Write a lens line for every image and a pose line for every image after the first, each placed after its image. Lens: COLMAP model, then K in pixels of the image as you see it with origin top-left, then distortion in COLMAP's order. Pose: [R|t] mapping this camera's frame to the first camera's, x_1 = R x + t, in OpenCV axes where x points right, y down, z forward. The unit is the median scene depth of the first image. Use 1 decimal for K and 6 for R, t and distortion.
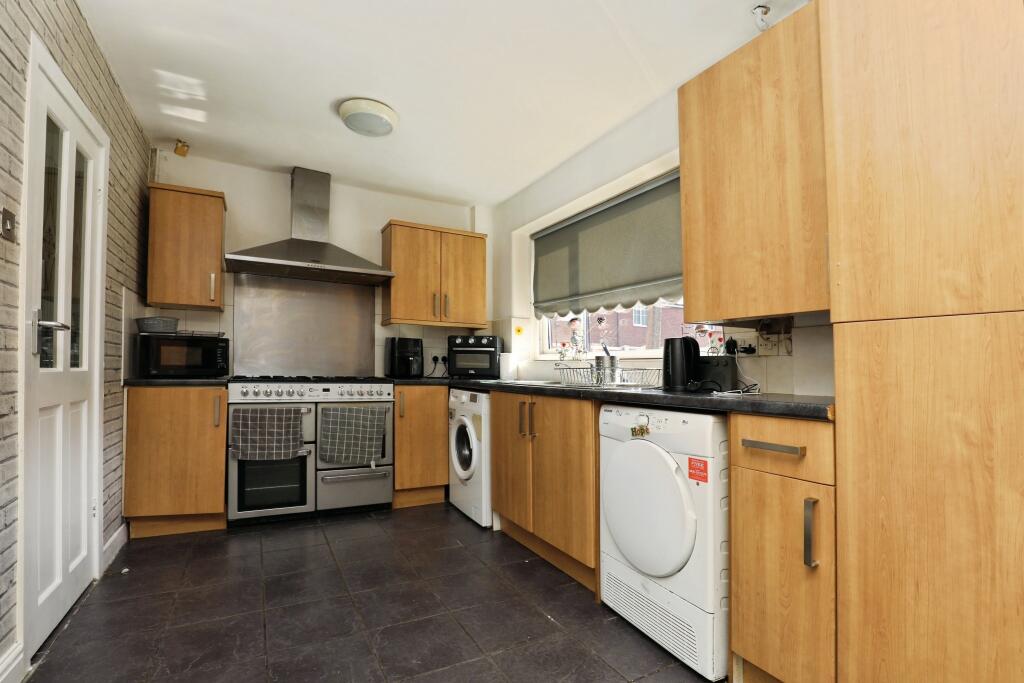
lens RADIAL K [[486.4, 0, 510.3], [0, 486.4, 322.7], [0, 0, 1]] dist [-0.019221, 0.000115]
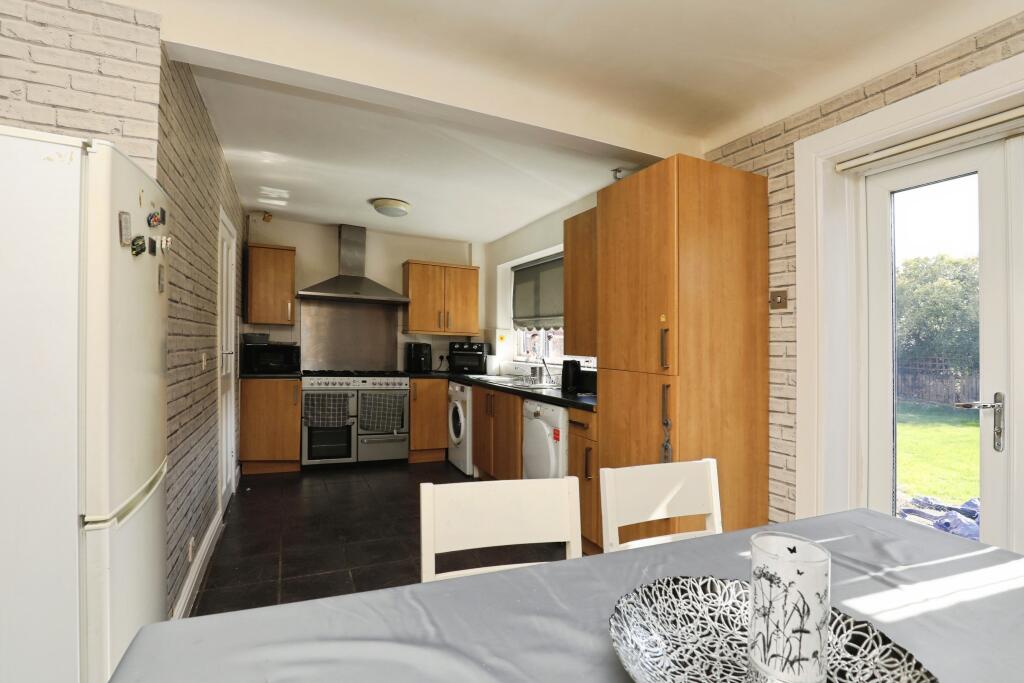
lens RADIAL K [[486.4, 0, 510.3], [0, 486.4, 322.7], [0, 0, 1]] dist [-0.019221, 0.000115]
pose [[0.998514, 0.012926, -0.052932, 0.139496], [-0.010673, 0.999034, 0.042620, -0.106121], [0.053432, -0.041992, 0.997688, -0.438570]]
